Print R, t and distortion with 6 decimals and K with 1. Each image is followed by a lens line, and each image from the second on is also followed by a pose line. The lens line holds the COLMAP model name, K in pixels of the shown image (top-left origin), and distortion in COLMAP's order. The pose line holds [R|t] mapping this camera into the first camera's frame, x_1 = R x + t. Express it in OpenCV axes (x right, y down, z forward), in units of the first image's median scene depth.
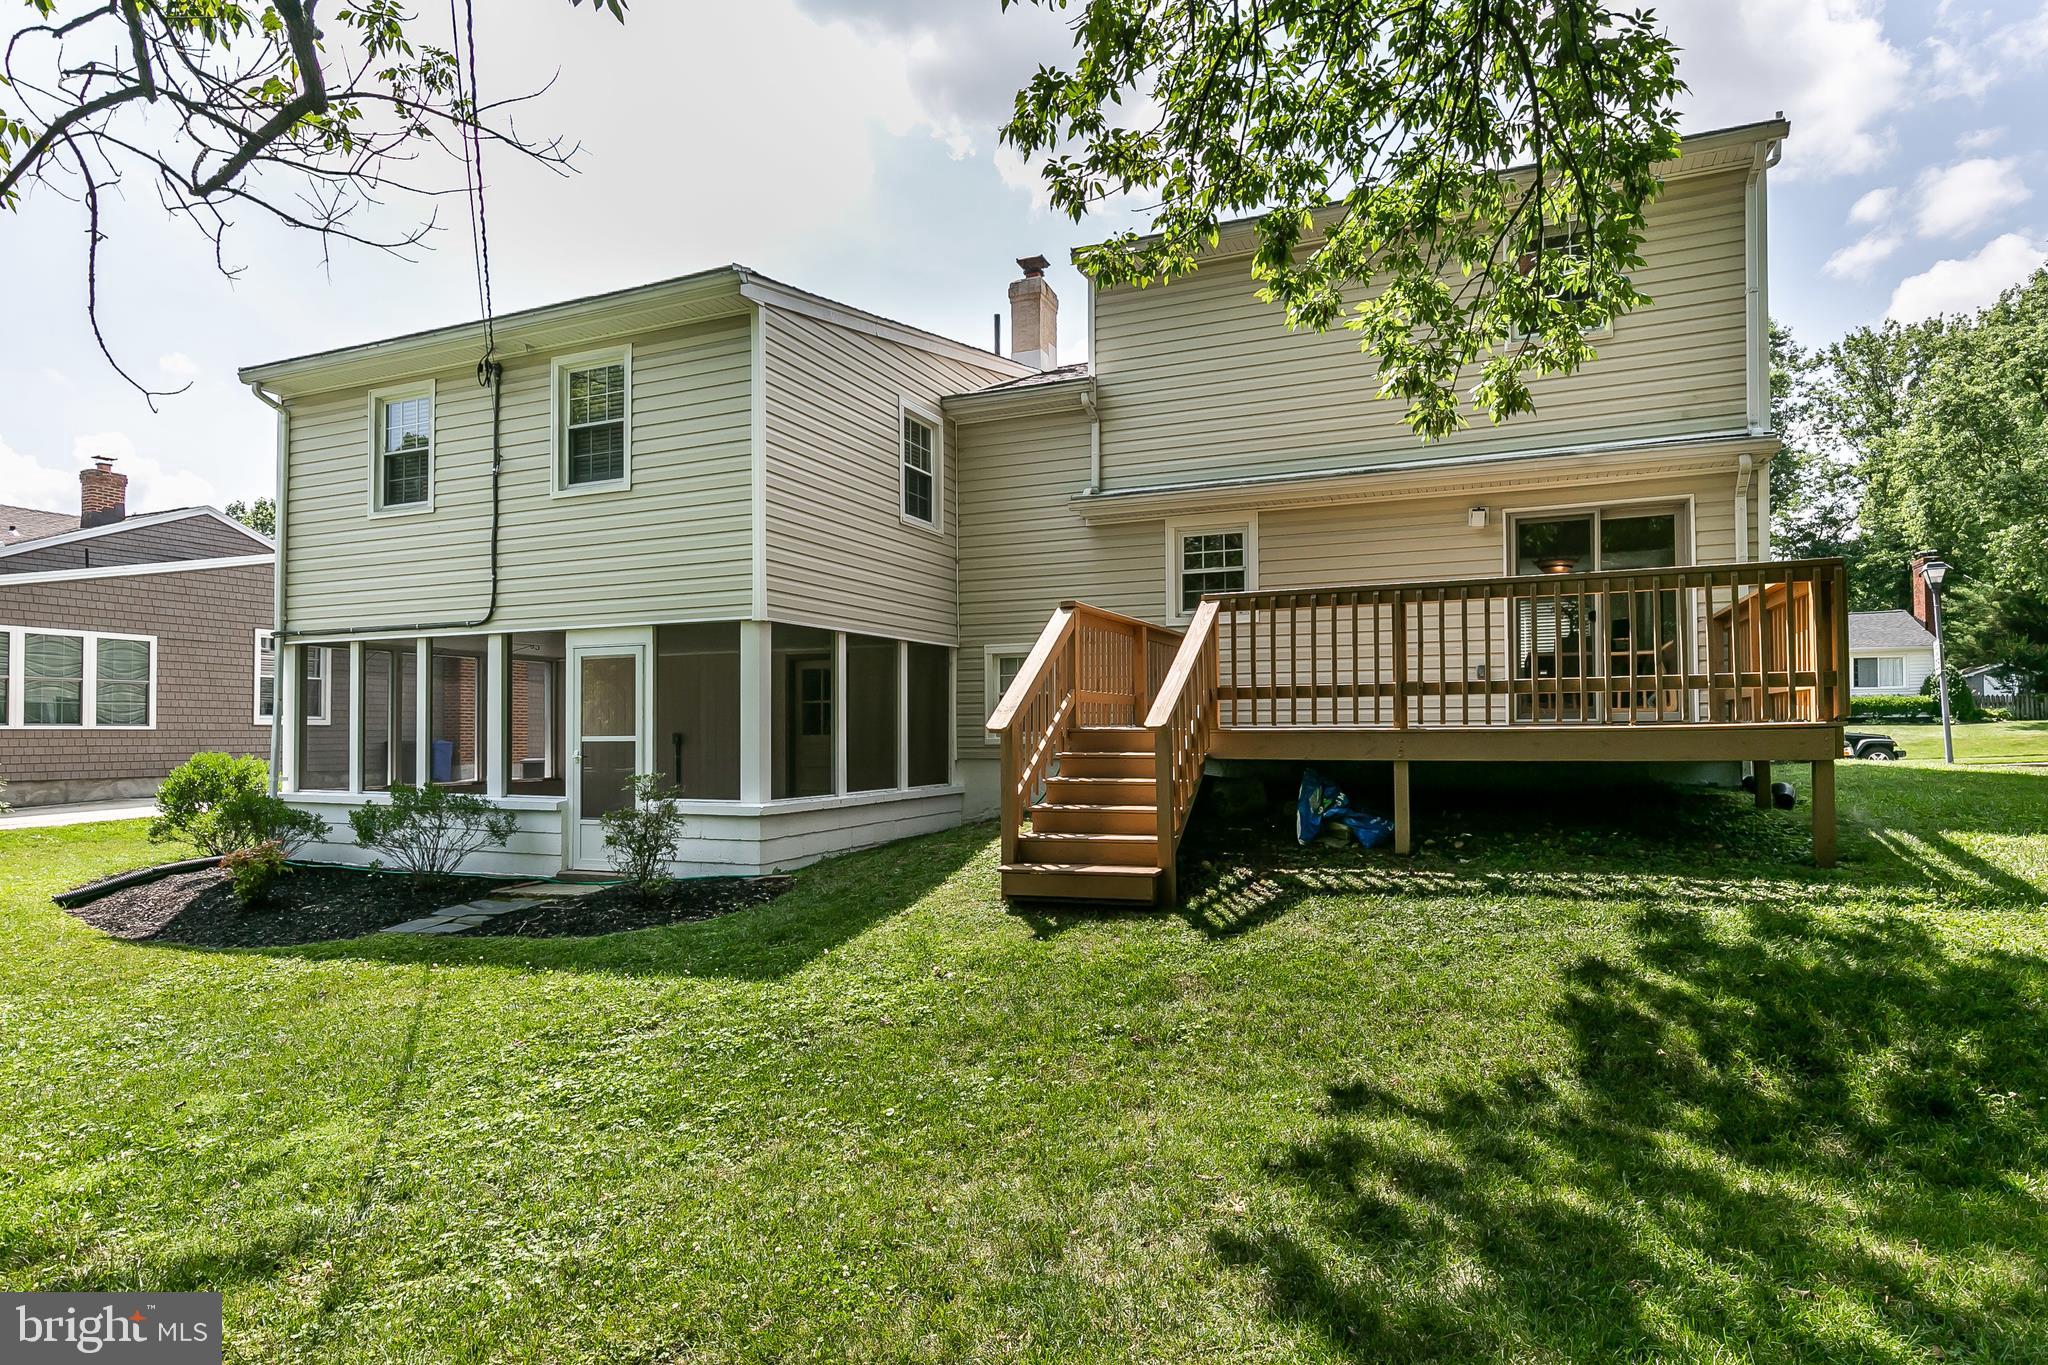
lens RADIAL K [[1105.7, 0, 1031.9], [0, 1105.7, 717.4], [0, 0, 1]] dist [0.006802, -0.000357]
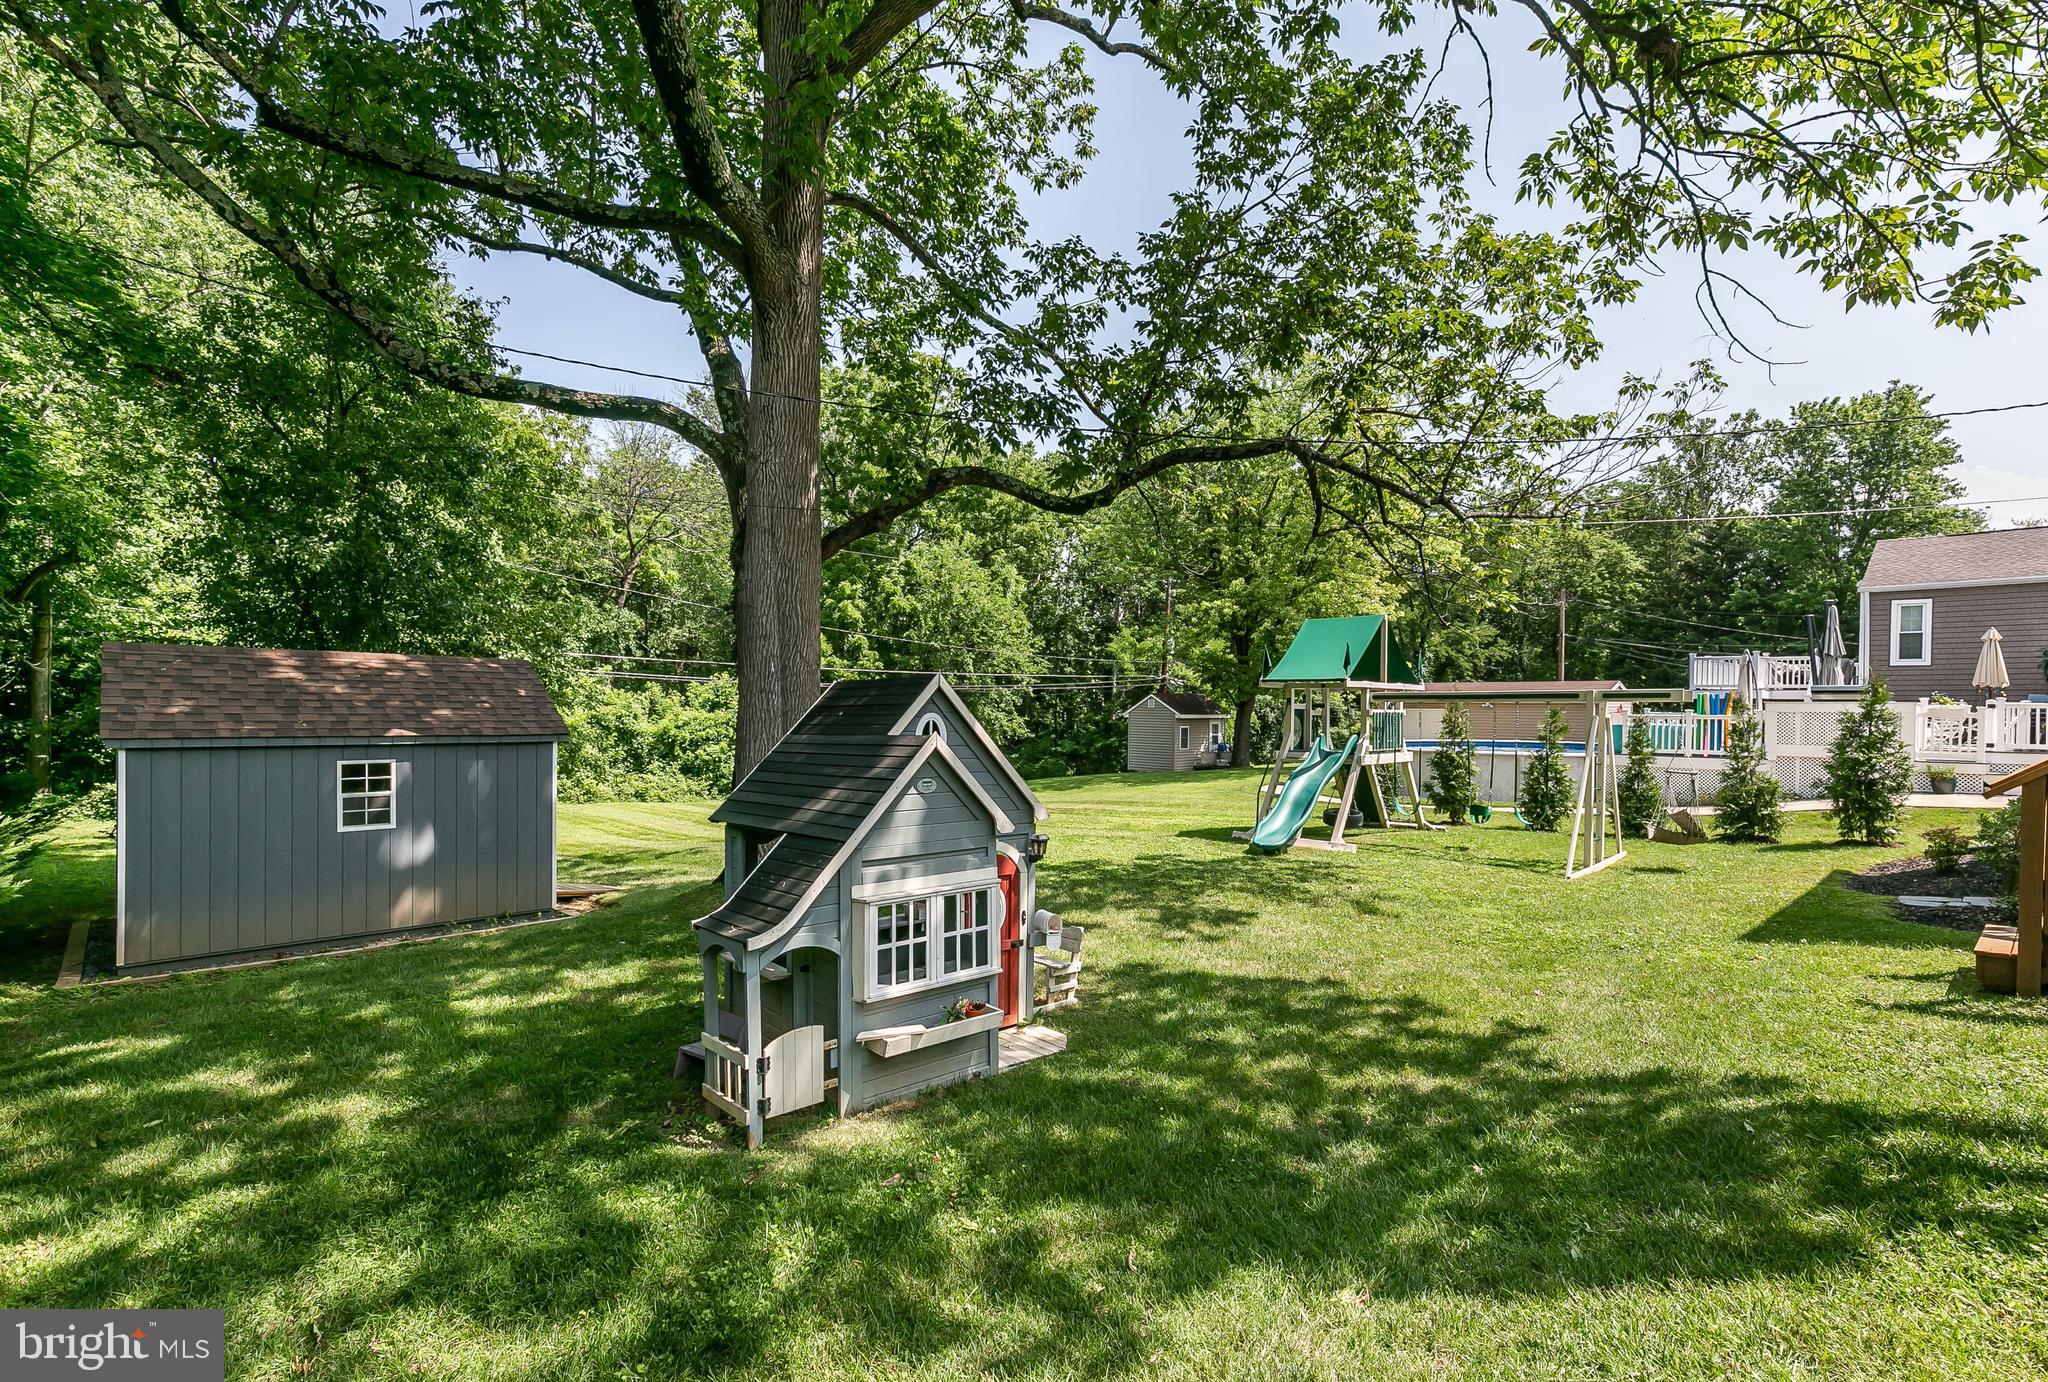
lens RADIAL K [[939.1, 0, 1032.2], [0, 939.1, 709.3], [0, 0, 1]] dist [-0.000615, -0.000362]
pose [[-0.388594, 0.009874, -0.921356, 0.609891], [0.011346, 0.999918, 0.005930, -0.039568], [0.921339, -0.008149, -0.388674, 0.306648]]
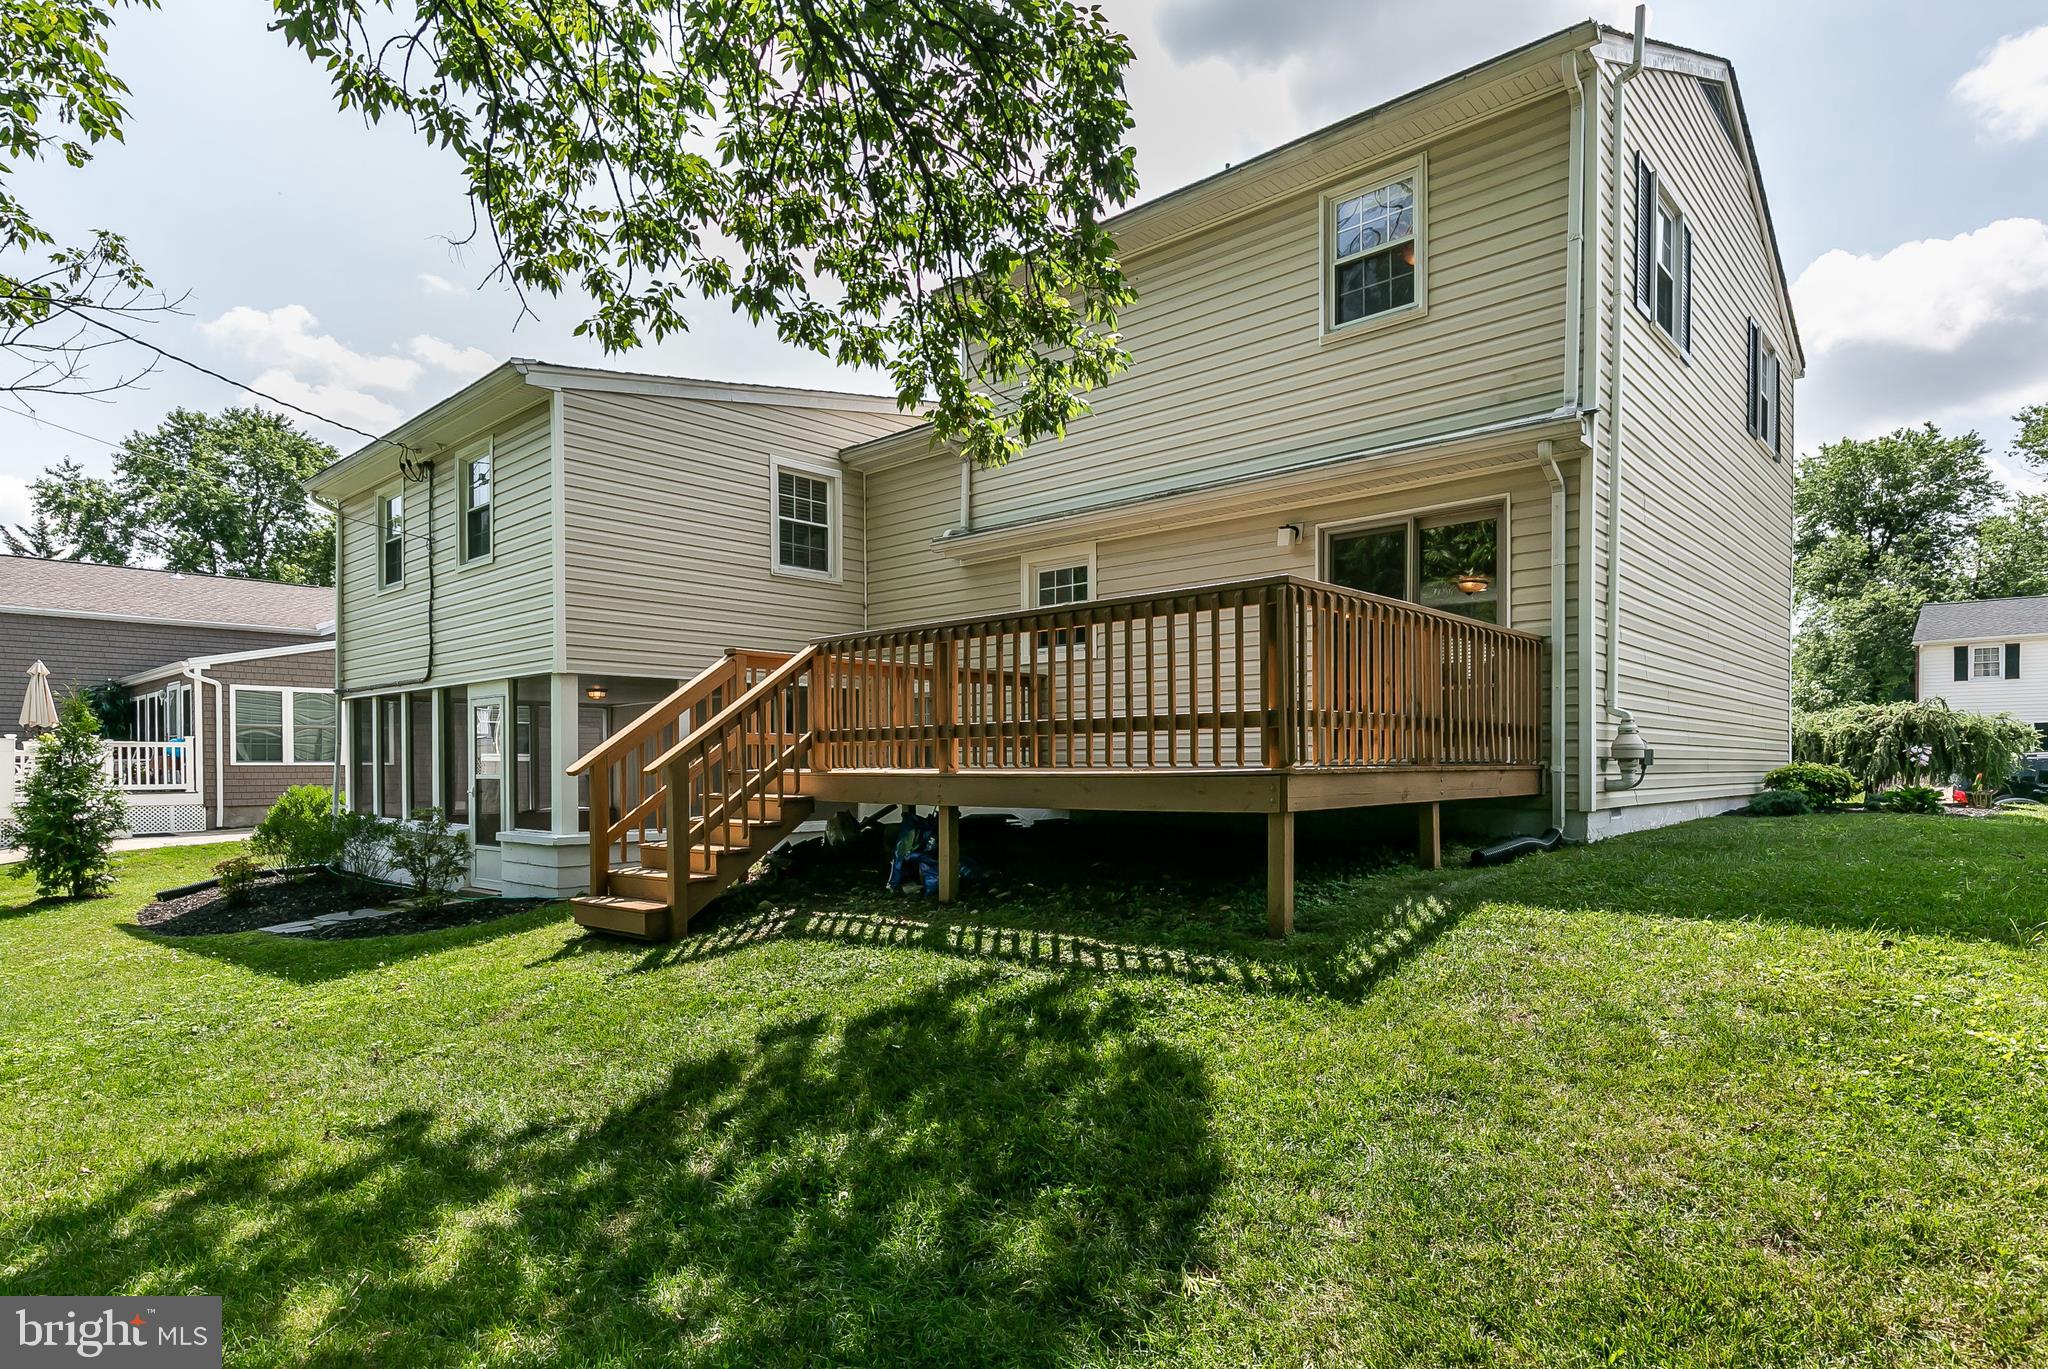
lens RADIAL K [[1105.7, 0, 995.4], [0, 1105.7, 771.8], [0, 0, 1]] dist [0.006802, -0.000357]
pose [[0.941963, 0.005429, -0.335674, 0.416051], [-0.000013, 0.999870, 0.016135, -0.004325], [0.335718, -0.015195, 0.941840, 0.068561]]
